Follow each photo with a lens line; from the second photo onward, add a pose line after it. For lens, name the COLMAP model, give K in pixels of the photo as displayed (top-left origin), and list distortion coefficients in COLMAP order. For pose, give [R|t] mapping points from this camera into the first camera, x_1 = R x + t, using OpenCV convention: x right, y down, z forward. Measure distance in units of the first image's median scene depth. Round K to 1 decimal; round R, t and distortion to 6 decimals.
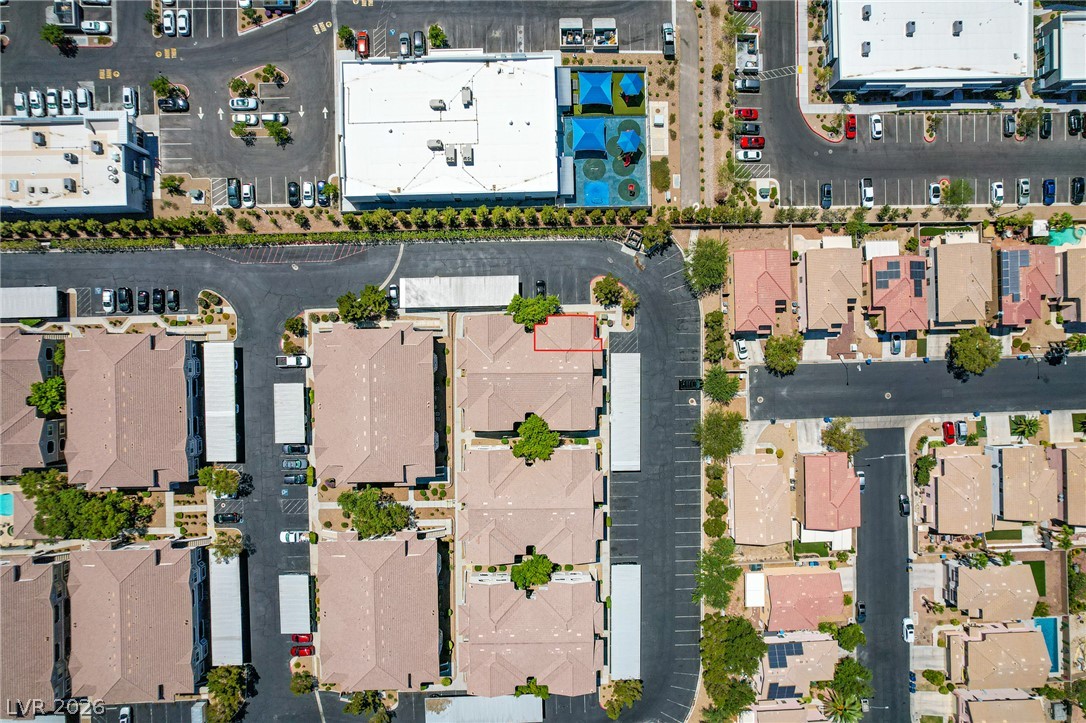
lens RADIAL K [[705.3, 0, 538.1], [0, 705.3, 361.1], [0, 0, 1]] dist [-0.086688, 0.076713]
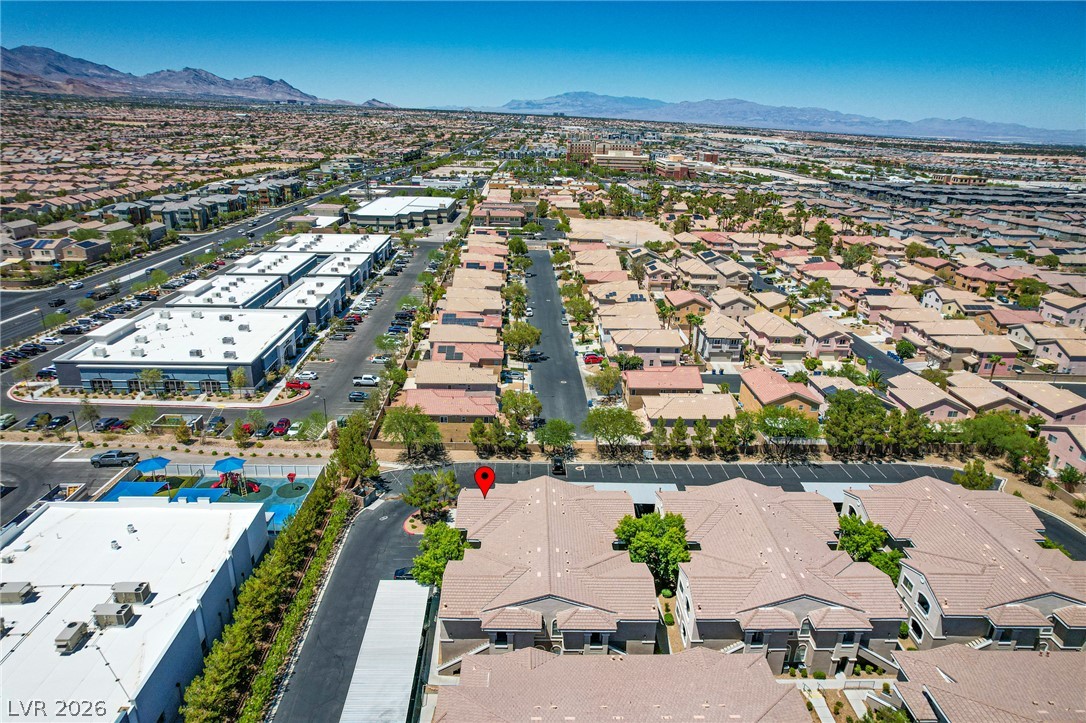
lens RADIAL K [[695.7, 0, 555.3], [0, 695.7, 367.1], [0, 0, 1]] dist [-0.081008, 0.075319]
pose [[-0.028354, -0.362527, 0.931542, -0.487307], [0.999597, -0.009083, 0.026890, 0.009216], [-0.001287, 0.931929, 0.362639, 0.613480]]
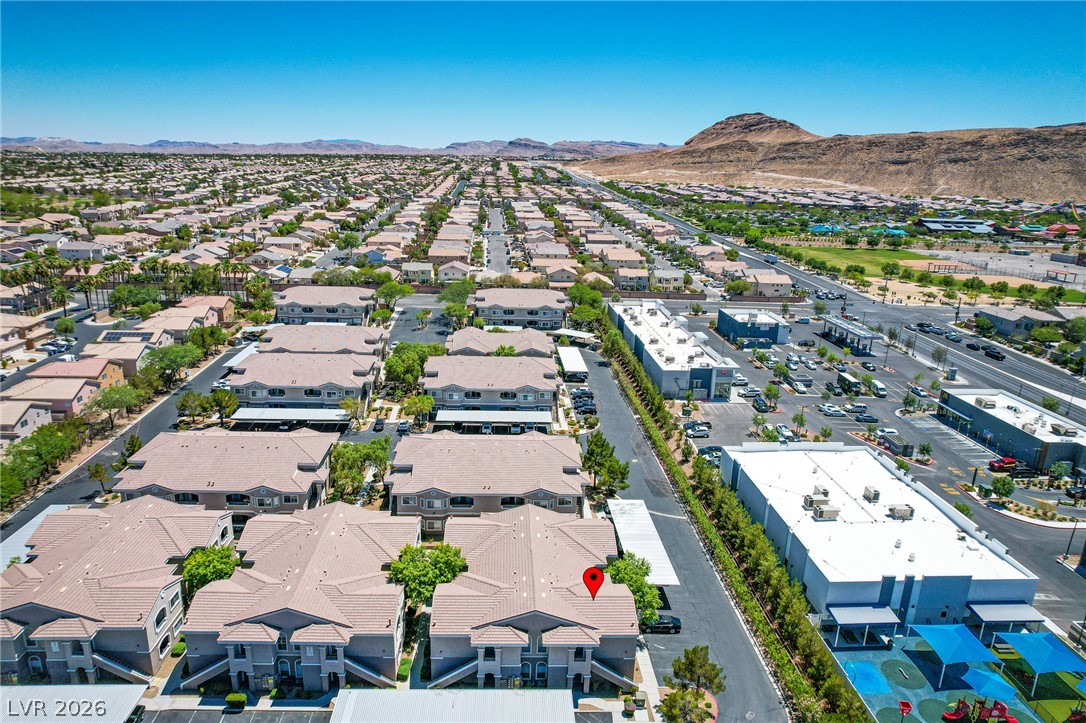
lens RADIAL K [[705.3, 0, 538.1], [0, 705.3, 361.1], [0, 0, 1]] dist [-0.086688, 0.076713]
pose [[0.031232, 0.253634, -0.966796, 0.519544], [-0.997818, -0.048388, -0.044928, 0.045571], [-0.058177, 0.966089, 0.251569, 0.634594]]
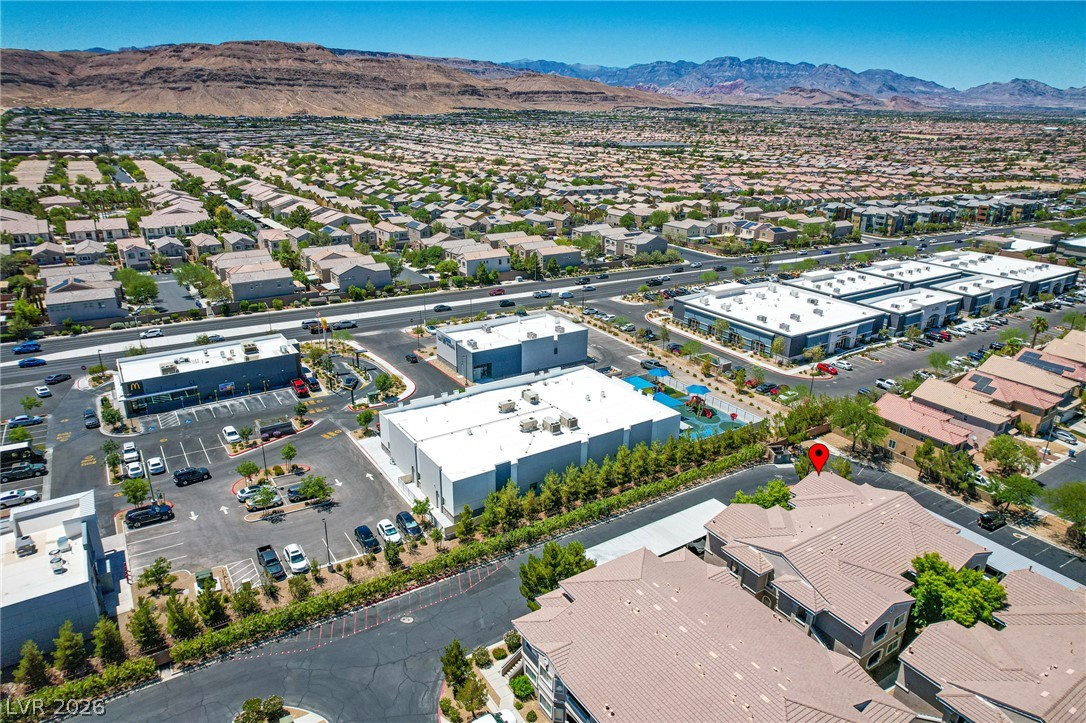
lens RADIAL K [[705.3, 0, 538.1], [0, 705.3, 361.1], [0, 0, 1]] dist [-0.086688, 0.076713]
pose [[0.847965, -0.186594, 0.496122, -0.490825], [0.529778, 0.268305, -0.804579, 0.308613], [0.017017, 0.945090, 0.326366, 0.620405]]
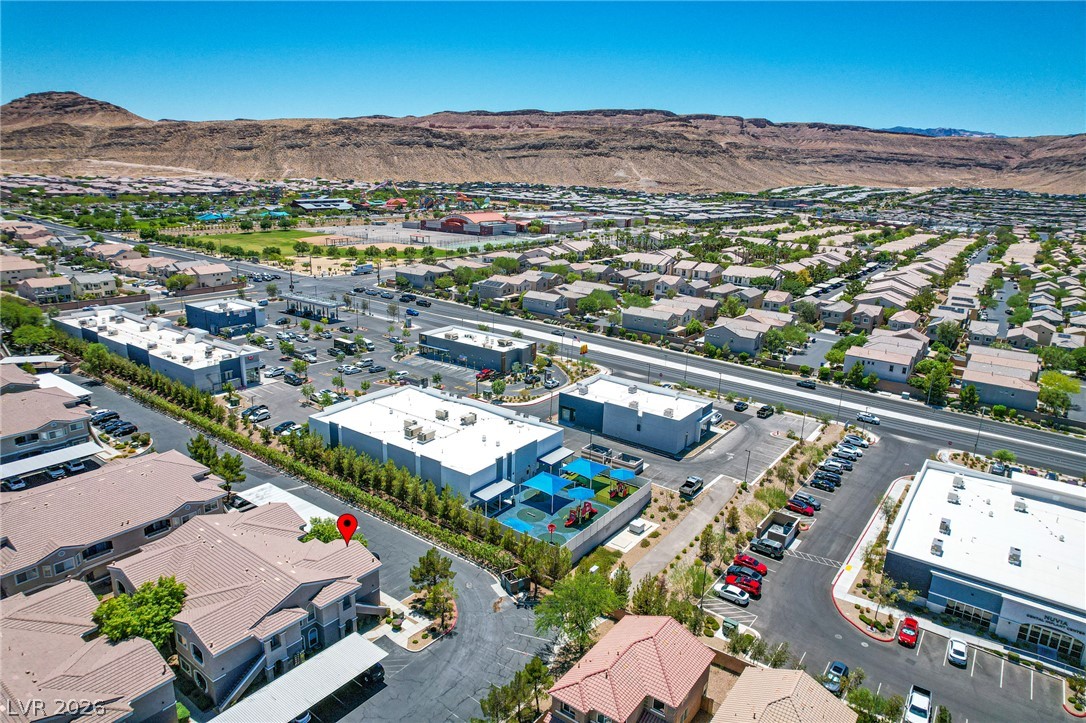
lens RADIAL K [[688.2, 0, 543.0], [0, 688.2, 361.5], [0, 0, 1]] dist [-0.079886, 0.074837]
pose [[0.793481, 0.167909, -0.584974, 0.506685], [-0.607805, 0.169652, -0.775752, 0.285190], [-0.031014, 0.971095, 0.236672, 0.636577]]
